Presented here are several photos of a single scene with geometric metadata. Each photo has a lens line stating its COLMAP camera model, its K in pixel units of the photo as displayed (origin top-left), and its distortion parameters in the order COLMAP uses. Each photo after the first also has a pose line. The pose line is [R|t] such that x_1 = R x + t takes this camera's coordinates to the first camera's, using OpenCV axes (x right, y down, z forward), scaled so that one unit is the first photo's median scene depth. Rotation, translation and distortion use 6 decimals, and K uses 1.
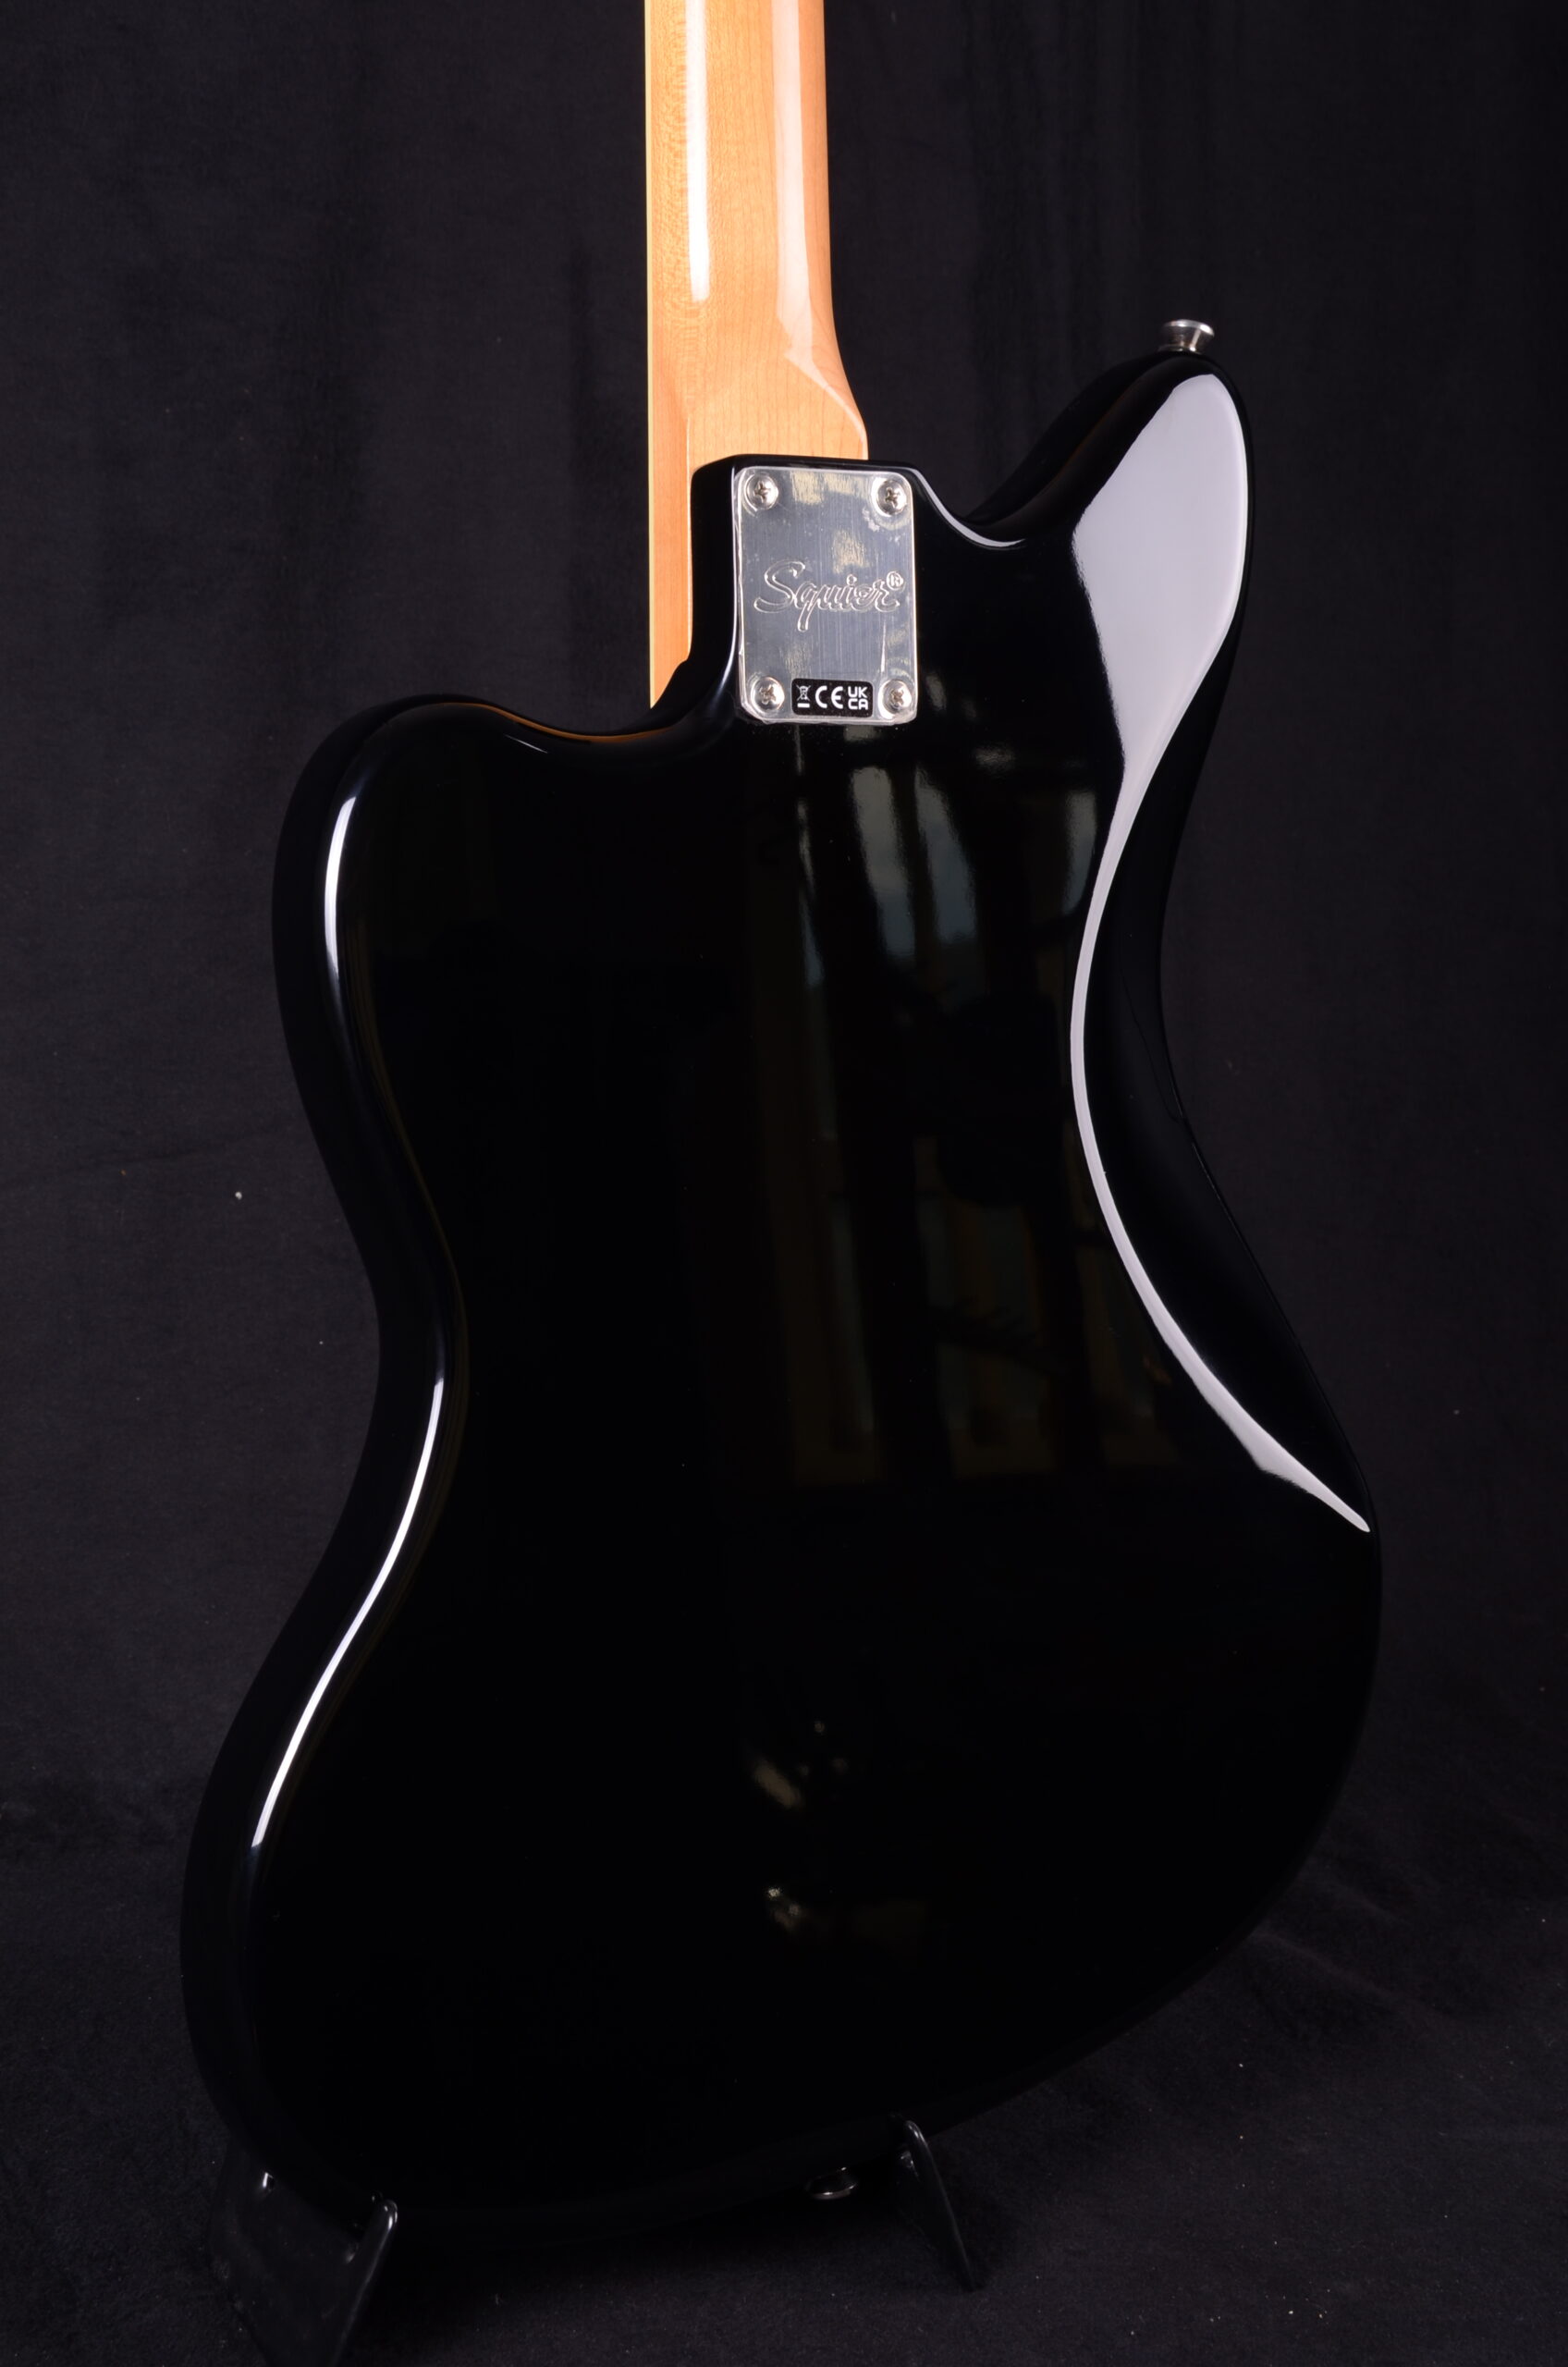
lens RADIAL K [[3542.2, 0, 778.0], [0, 3542.2, 1243.7], [0, 0, 1]] dist [0.149369, 0.000000]
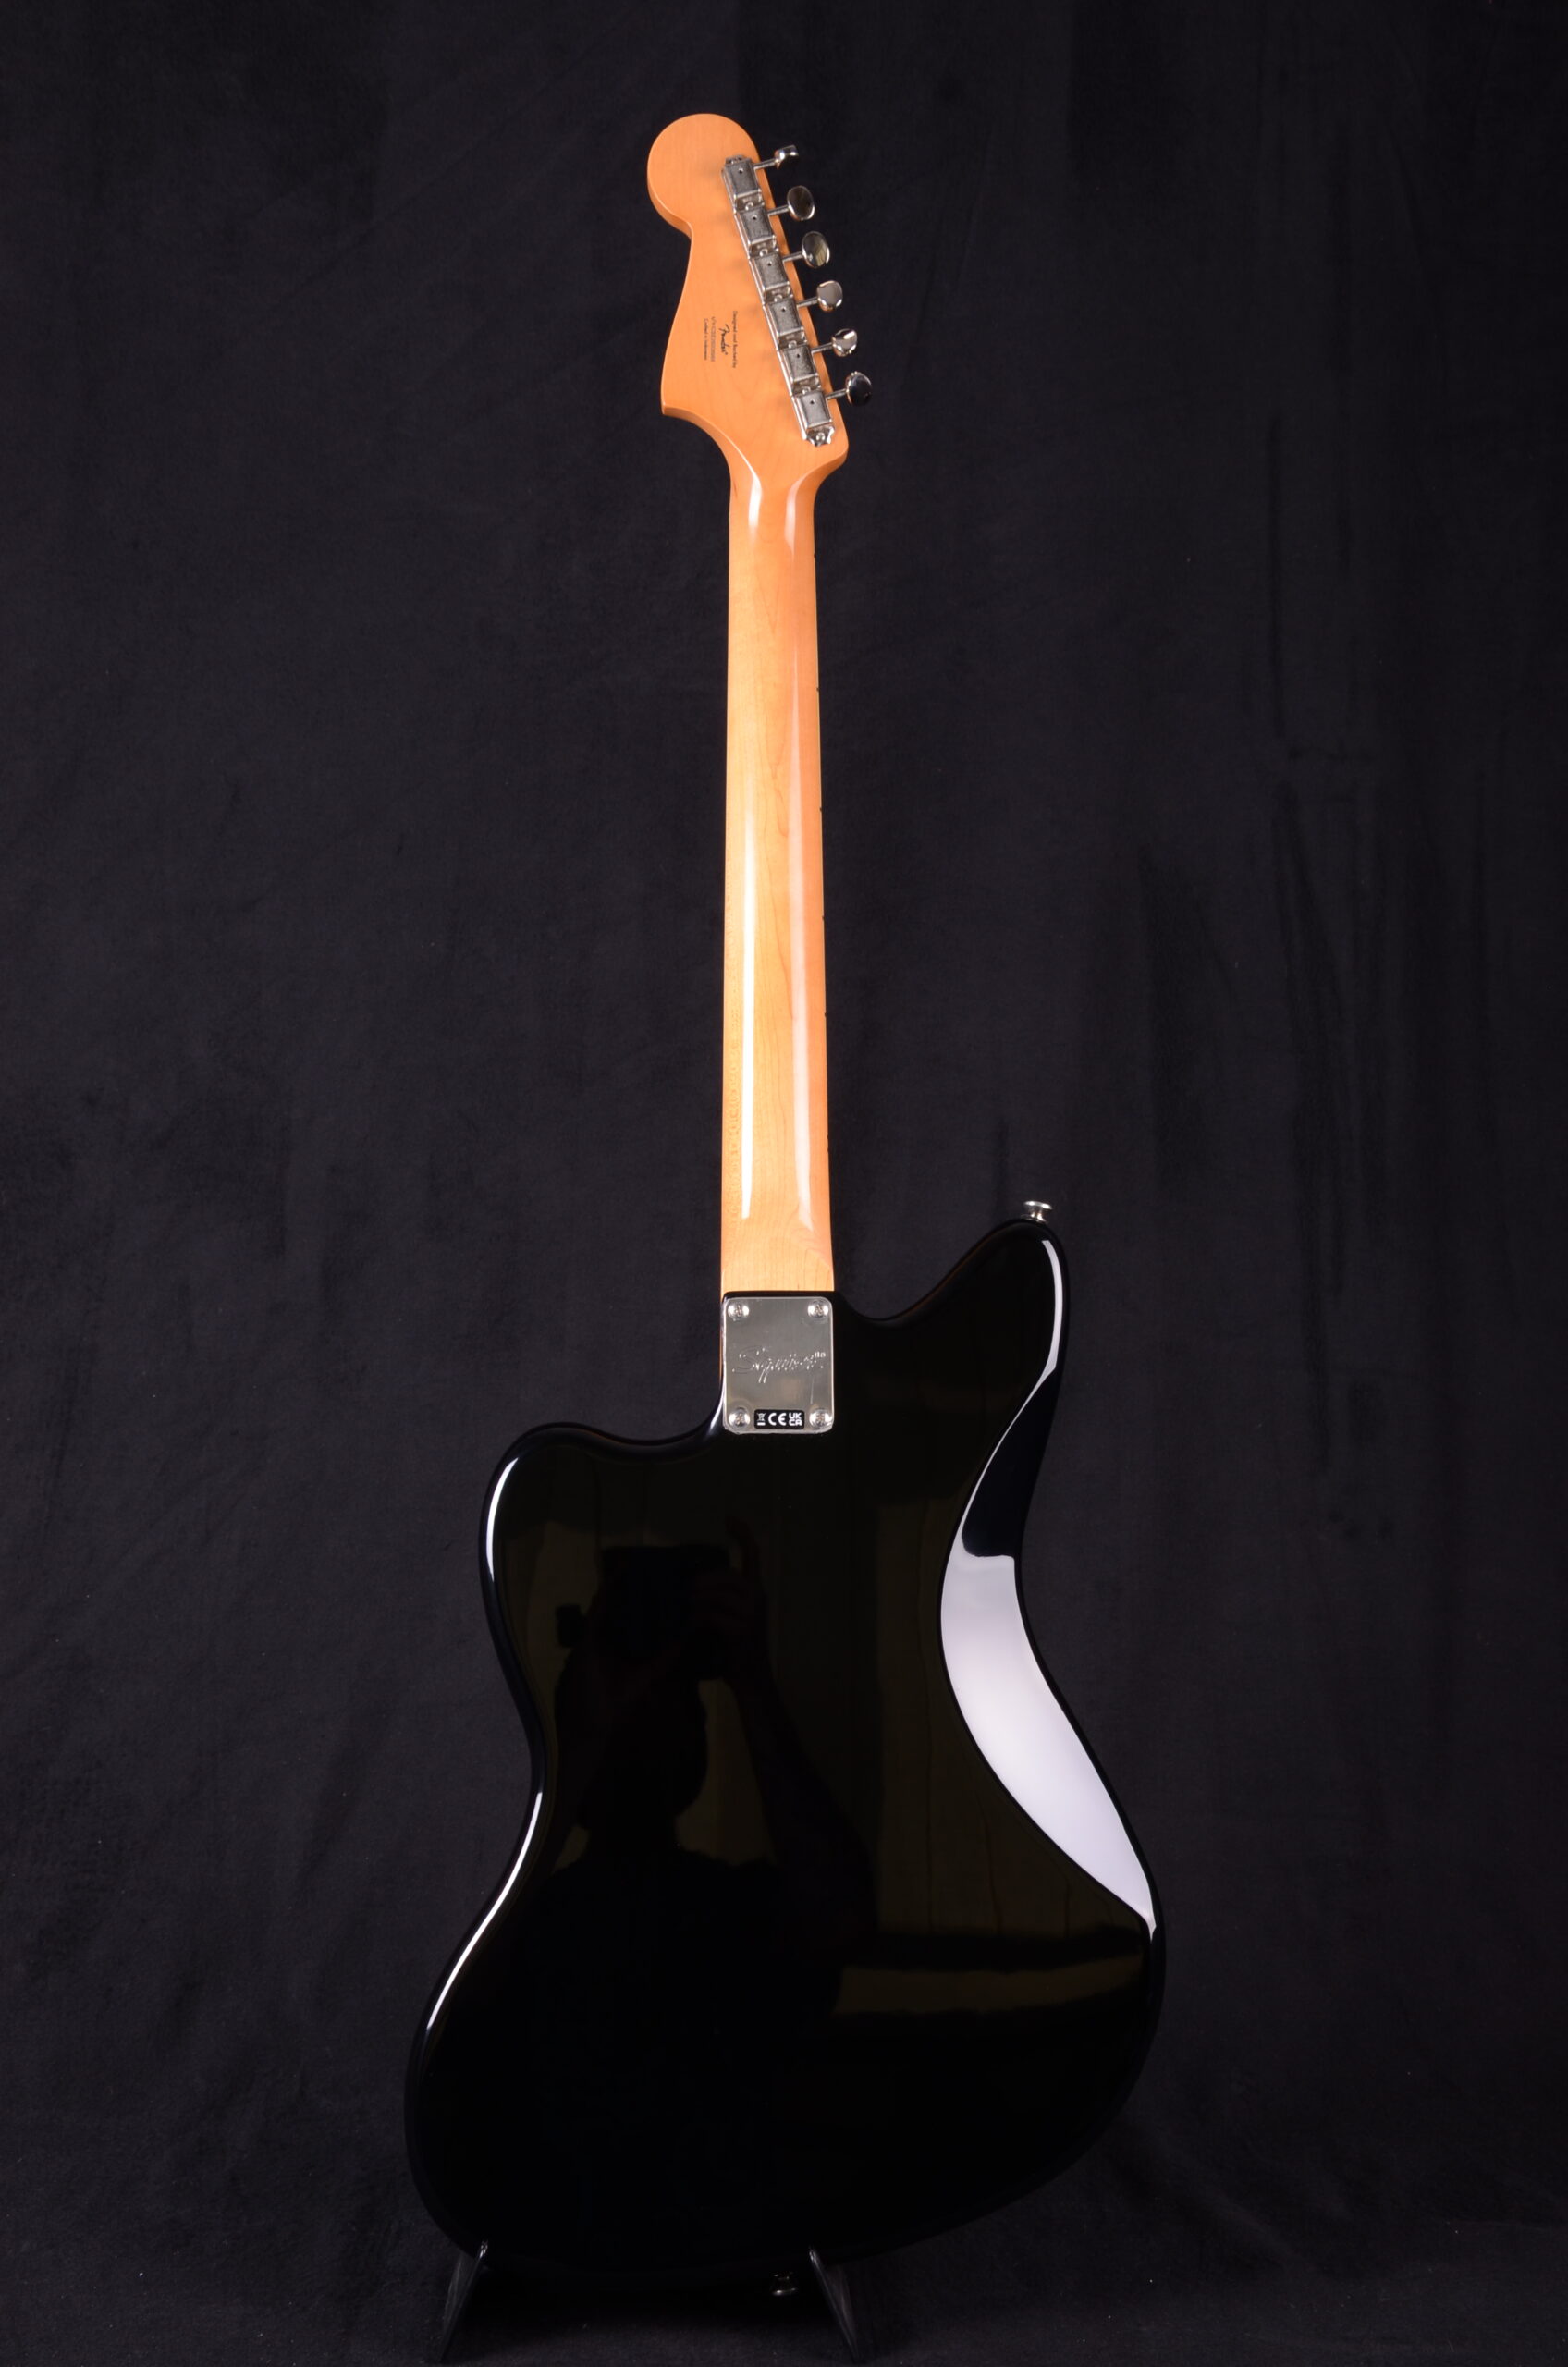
lens RADIAL K [[2923.2, 0, 790.4], [0, 2923.2, 1258.1], [0, 0, 1]] dist [0.065174, 0.000000]
pose [[0.905941, -0.033901, -0.422045, 0.517323], [-0.040557, 0.985258, -0.166201, 0.010550], [0.421458, 0.167685, 0.891210, -0.271229]]
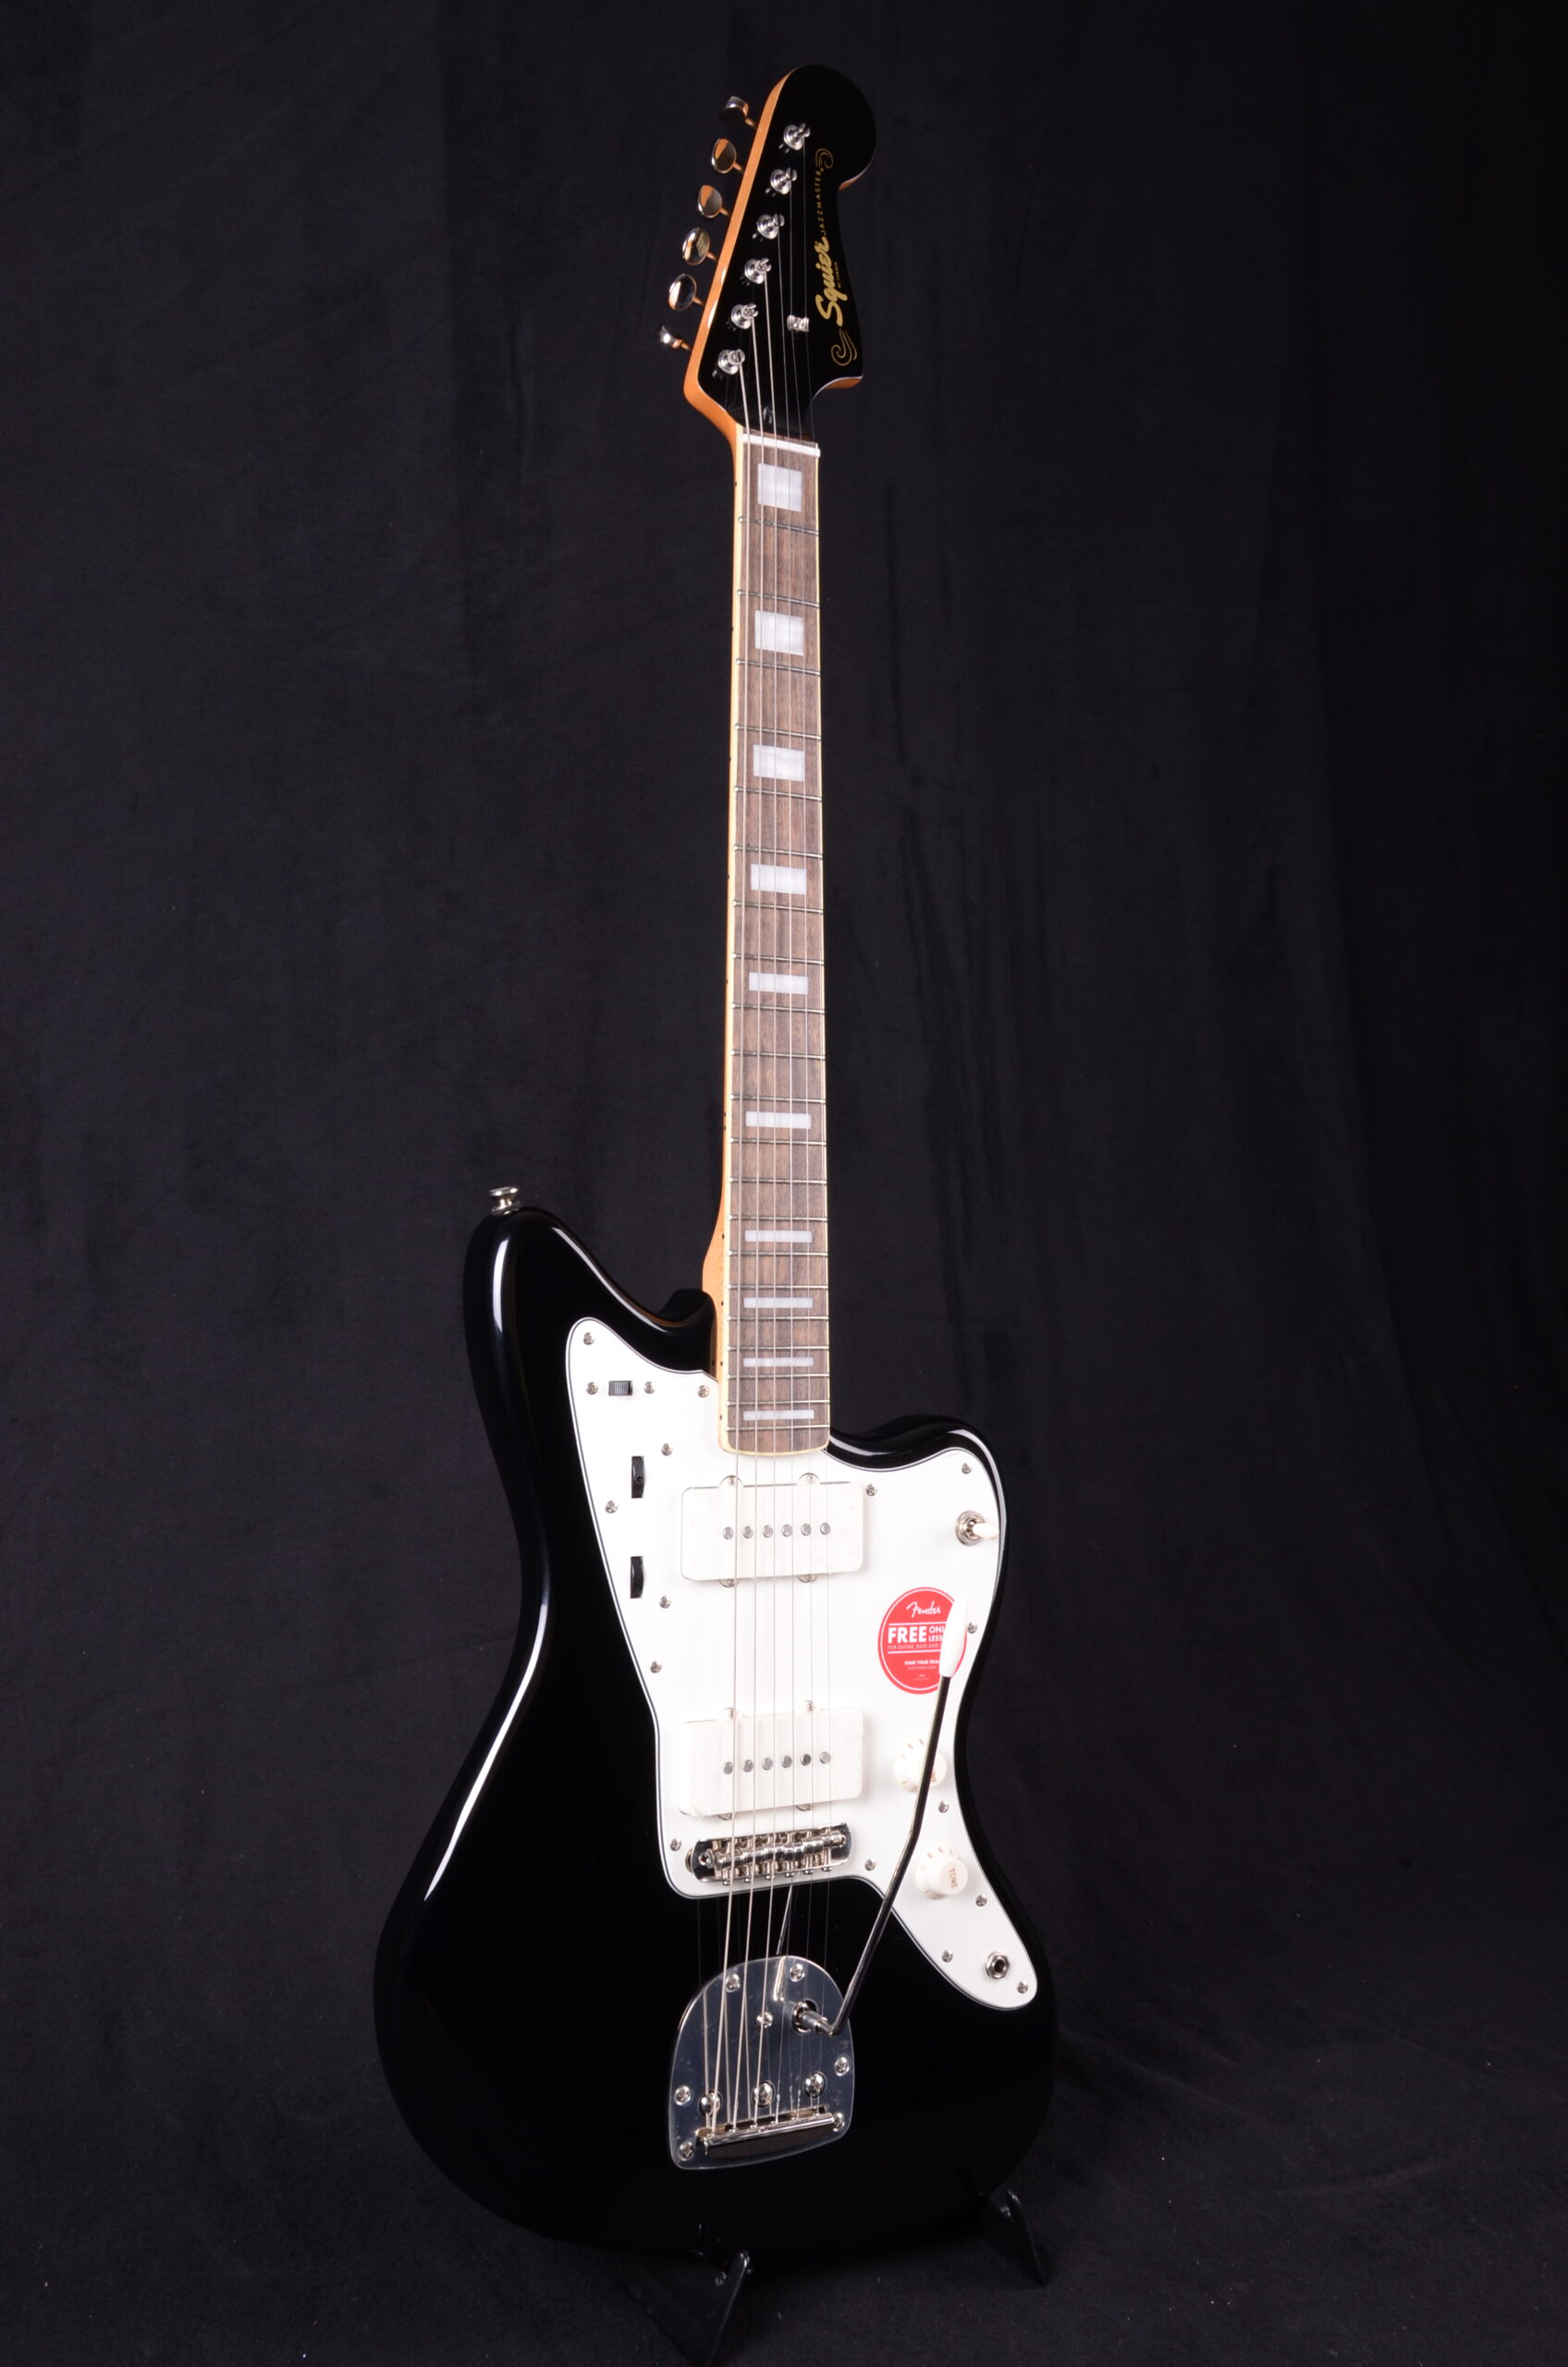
lens RADIAL K [[2409.8, 0, 781.3], [0, 2409.8, 1225.4], [0, 0, 1]] dist [-0.000744, 0.000000]
pose [[0.998756, -0.027285, 0.041729, -0.090498], [0.032815, 0.989866, -0.138161, -0.063447], [-0.037536, 0.139358, 0.989530, -0.215691]]
